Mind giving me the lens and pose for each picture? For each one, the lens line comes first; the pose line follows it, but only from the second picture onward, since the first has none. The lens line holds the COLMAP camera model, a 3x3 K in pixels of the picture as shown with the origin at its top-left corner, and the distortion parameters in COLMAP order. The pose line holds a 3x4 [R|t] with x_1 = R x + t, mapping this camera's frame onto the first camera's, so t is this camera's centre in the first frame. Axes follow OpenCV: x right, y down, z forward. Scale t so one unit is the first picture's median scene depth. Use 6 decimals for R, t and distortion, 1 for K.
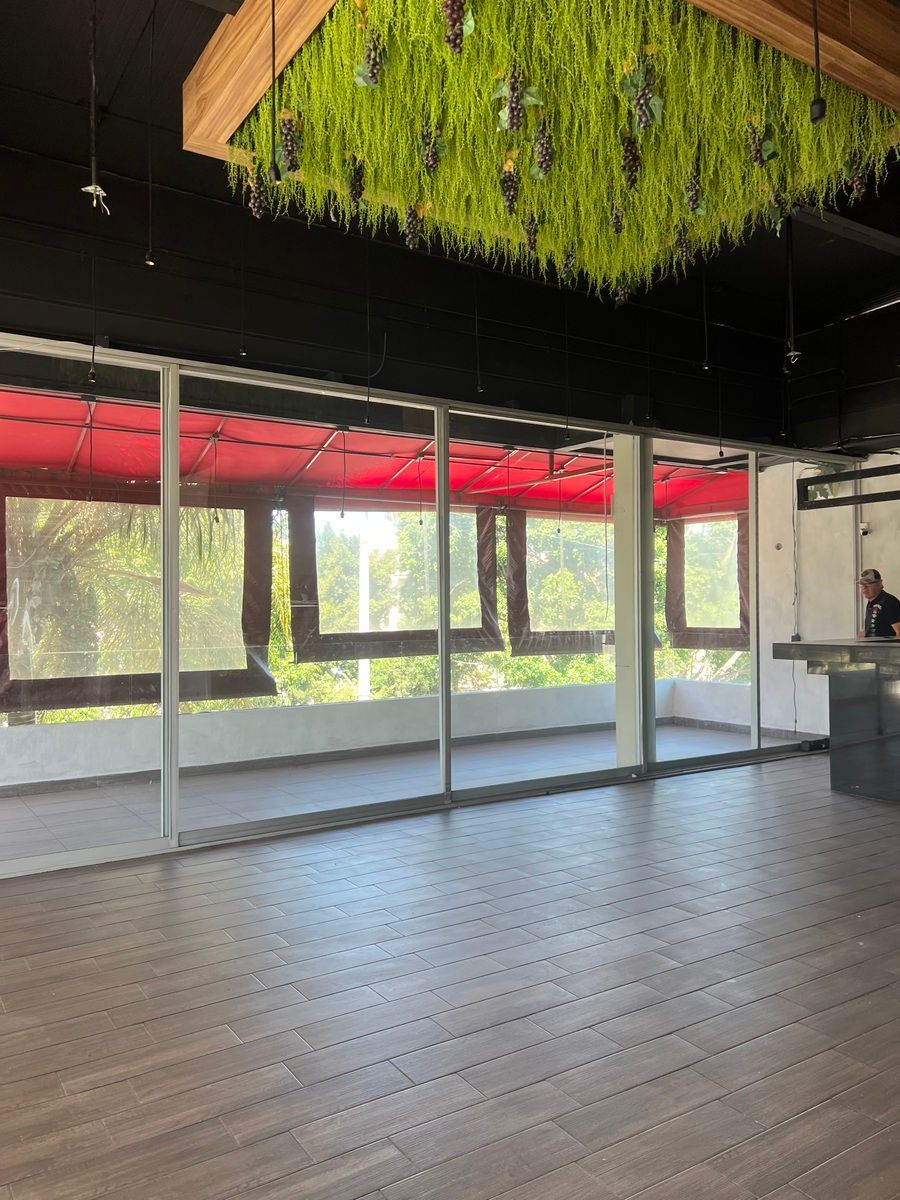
lens RADIAL K [[908.1, 0, 450.0], [0, 908.1, 600.0], [0, 0, 1]] dist [0.044445, -0.061507]
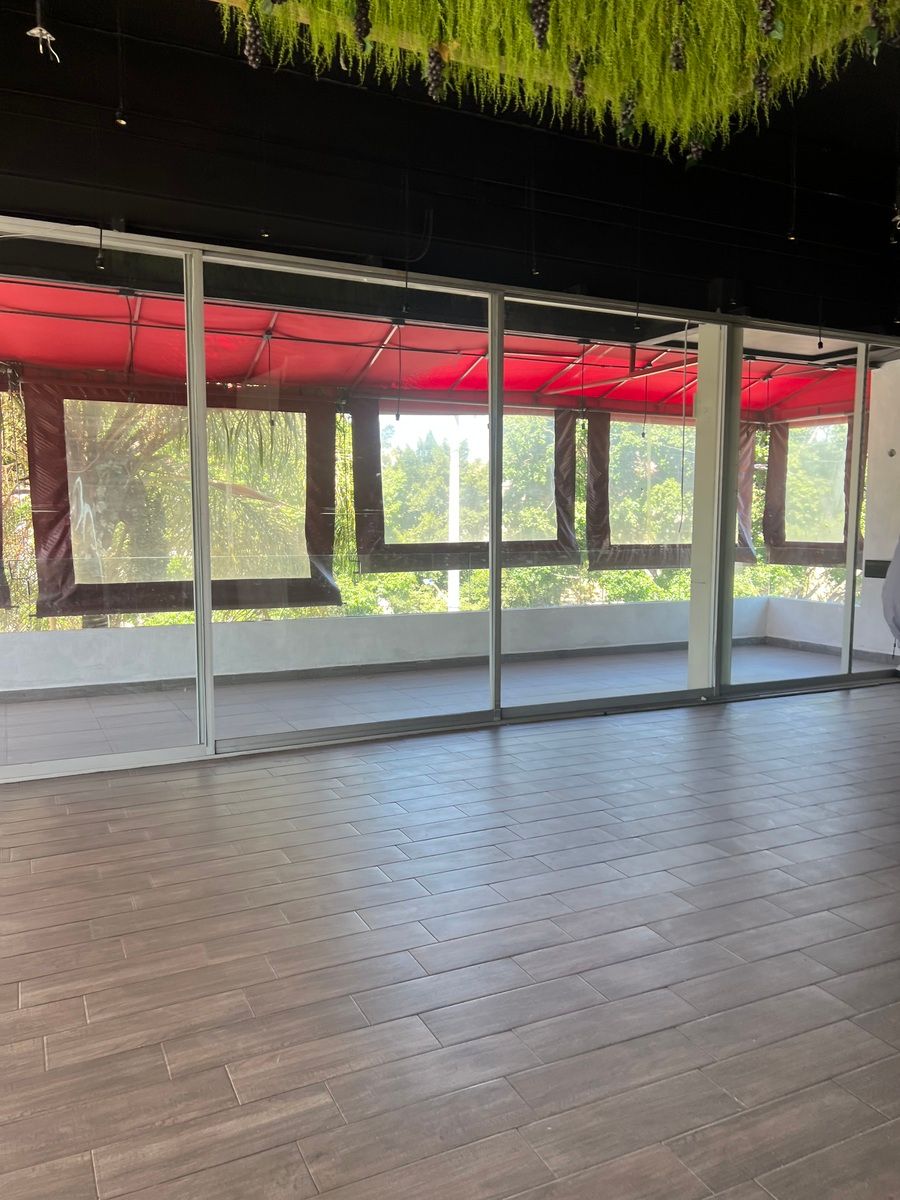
lens RADIAL K [[904.6, 0, 450.5], [0, 904.6, 617.1], [0, 0, 1]] dist [0.048542, -0.056329]
pose [[0.992162, 0.023624, -0.122706, 0.070111], [-0.009222, 0.993132, 0.116636, 0.002969], [0.124618, -0.114590, 0.985566, 0.065598]]
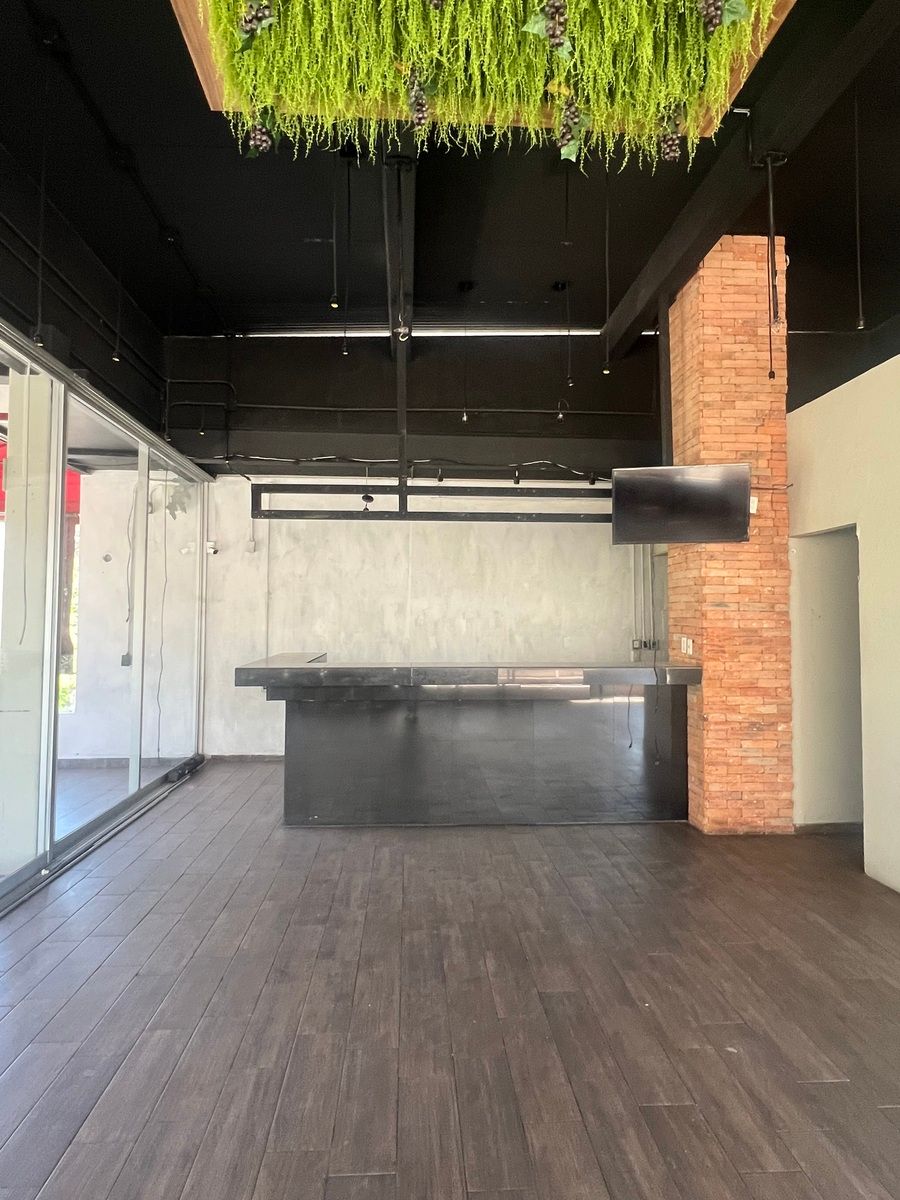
lens RADIAL K [[717.2, 0, 450.0], [0, 717.2, 600.0], [0, 0, 1]] dist [-0.001077, -0.000156]
pose [[0.497799, 0.034386, 0.866610, -0.151887], [-0.014213, 0.999403, -0.031491, 0.001947], [-0.867176, 0.003359, 0.497991, 0.580885]]
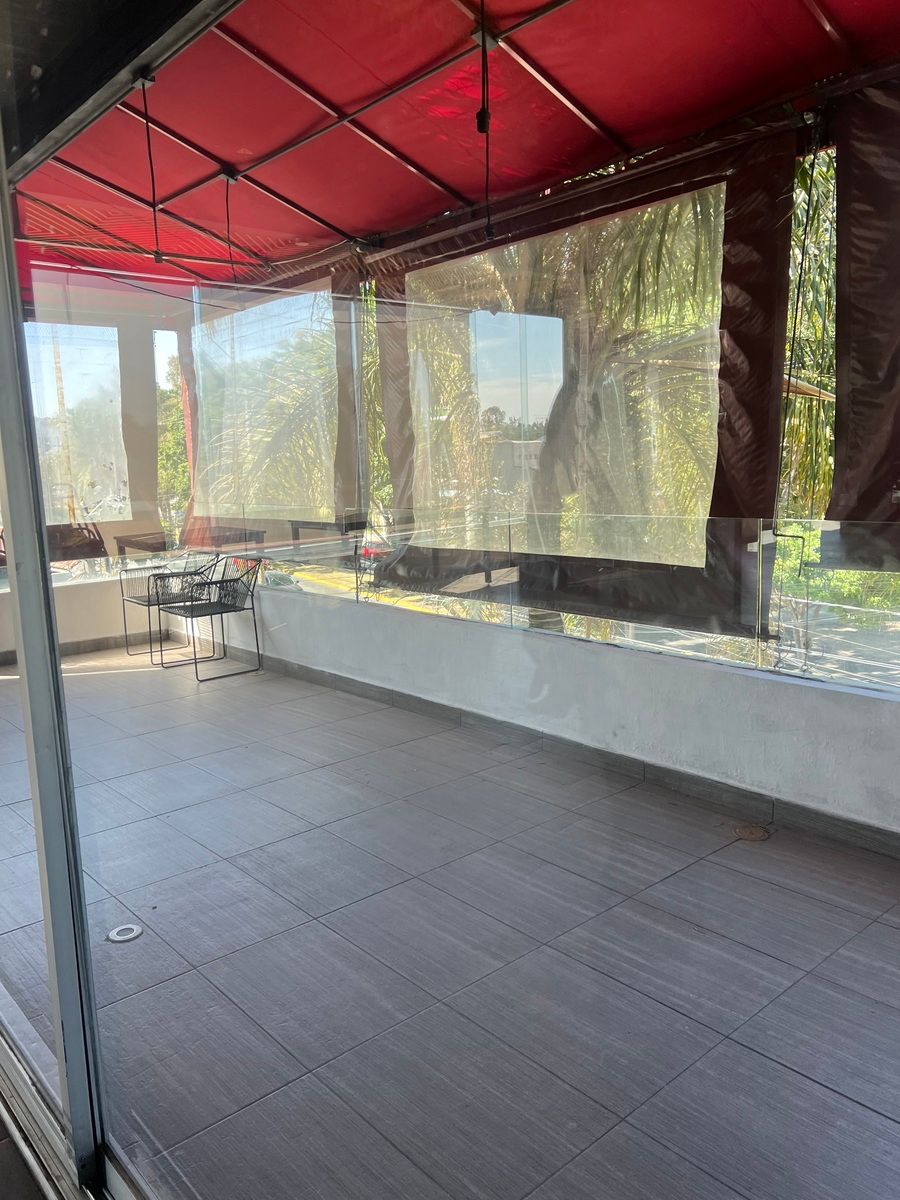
lens RADIAL K [[908.1, 0, 450.0], [0, 908.1, 600.0], [0, 0, 1]] dist [0.044445, -0.061507]
pose [[0.137630, 0.151916, -0.978764, 0.274324], [0.040565, 0.986474, 0.158816, 0.023806], [0.989653, -0.061561, 0.129606, 1.171567]]
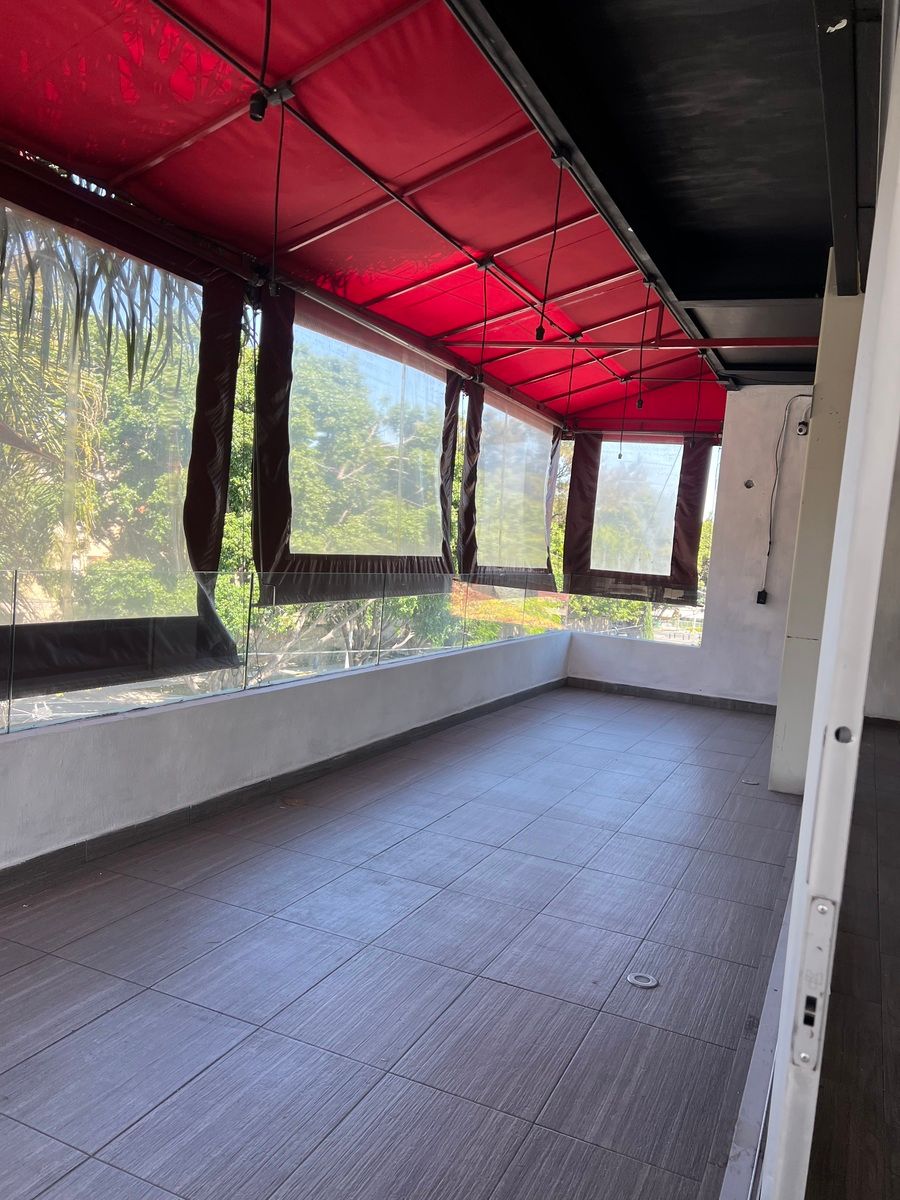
lens RADIAL K [[911.2, 0, 450.0], [0, 911.2, 600.0], [0, 0, 1]] dist [0.050568, 0.001030]
pose [[0.840298, 0.045014, 0.540253, -0.537661], [-0.095282, 0.993297, 0.065438, 0.030509], [-0.533687, -0.106464, 0.838954, 0.725571]]
